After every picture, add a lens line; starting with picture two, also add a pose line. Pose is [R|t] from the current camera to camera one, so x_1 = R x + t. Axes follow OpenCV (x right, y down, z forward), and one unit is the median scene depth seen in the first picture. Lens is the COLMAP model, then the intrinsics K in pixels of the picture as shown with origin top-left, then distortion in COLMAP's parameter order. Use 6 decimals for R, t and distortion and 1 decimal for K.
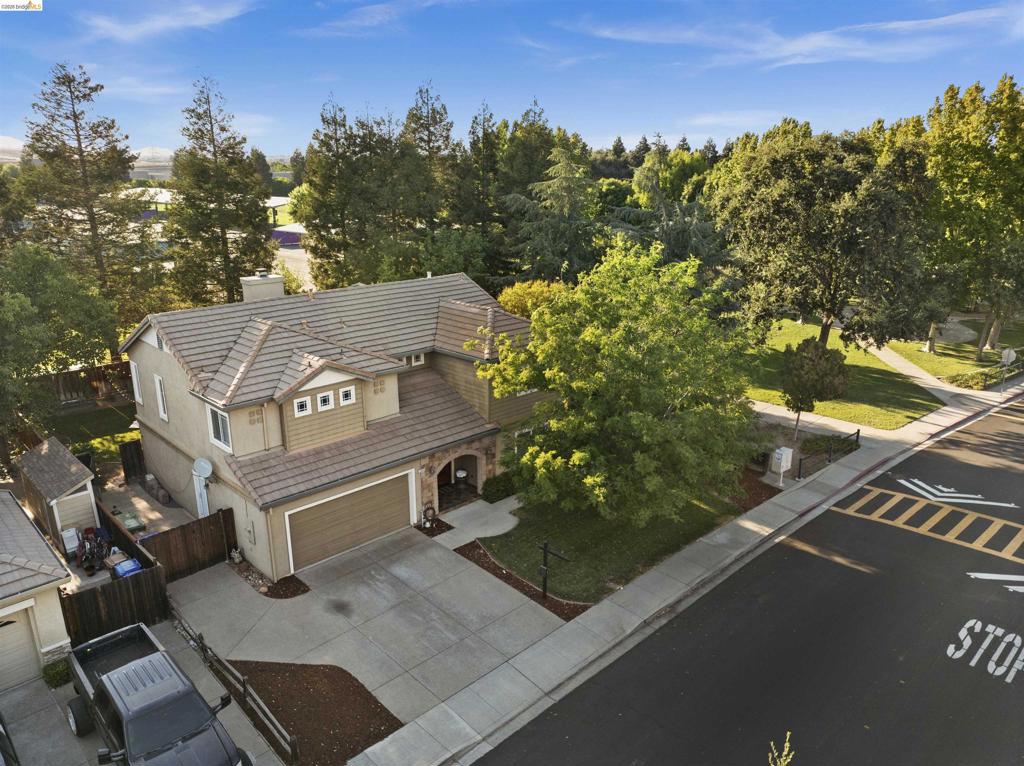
lens RADIAL K [[727.8, 0, 507.6], [0, 727.8, 408.1], [0, 0, 1]] dist [-0.032995, 0.001073]
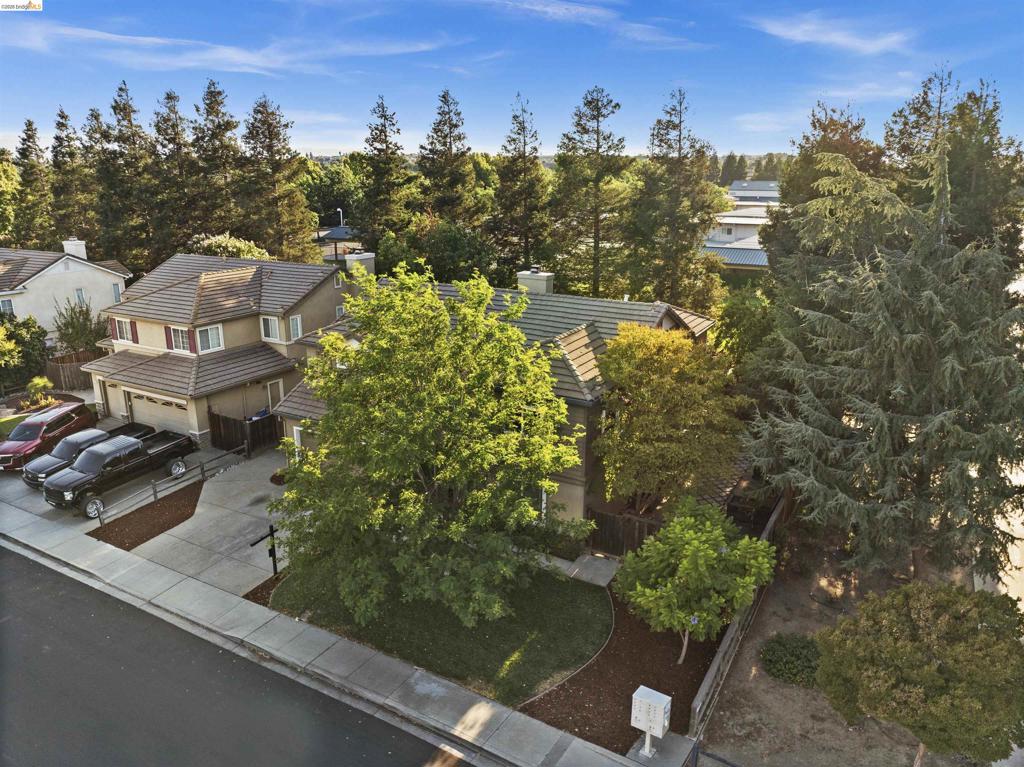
lens RADIAL K [[727.8, 0, 507.6], [0, 727.8, 408.6], [0, 0, 1]] dist [-0.032995, 0.001073]
pose [[0.276815, 0.296858, -0.913920, 0.951961], [-0.309795, 0.927872, 0.207557, -0.268287], [0.909616, 0.225673, 0.348814, 0.810825]]
